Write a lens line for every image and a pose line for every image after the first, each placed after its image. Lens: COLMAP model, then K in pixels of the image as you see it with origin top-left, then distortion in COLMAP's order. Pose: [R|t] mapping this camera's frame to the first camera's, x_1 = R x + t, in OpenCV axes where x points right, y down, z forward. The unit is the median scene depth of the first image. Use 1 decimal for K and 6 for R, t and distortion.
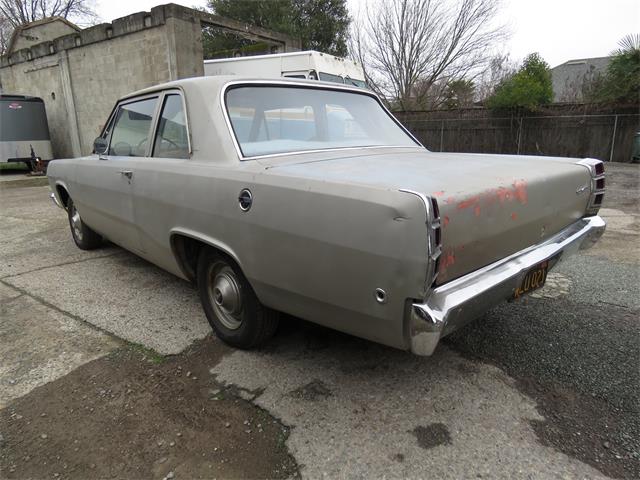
lens RADIAL K [[403.0, 0, 318.0], [0, 403.0, 241.9], [0, 0, 1]] dist [-0.002813, -0.000173]
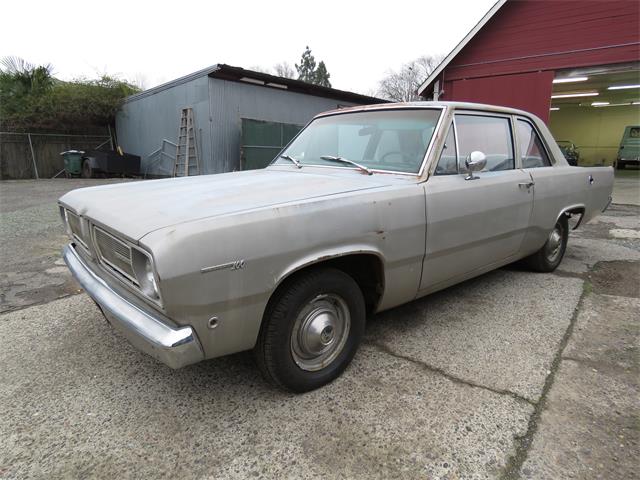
lens RADIAL K [[403.0, 0, 318.0], [0, 403.0, 241.9], [0, 0, 1]] dist [-0.002813, -0.000173]
pose [[0.053538, -0.208135, 0.976634, -1.522386], [0.251167, 0.949400, 0.188562, -0.348882], [-0.966462, 0.235203, 0.103106, 1.383034]]
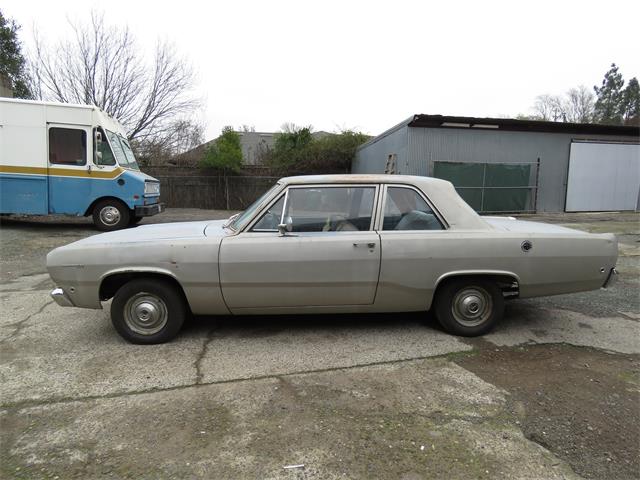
lens RADIAL K [[403.0, 0, 318.0], [0, 403.0, 241.9], [0, 0, 1]] dist [-0.002813, -0.000173]
pose [[0.654063, -0.094793, 0.750477, -1.450289], [0.183918, 0.982274, -0.036219, -0.147516], [-0.733741, 0.161716, 0.659903, 0.236978]]
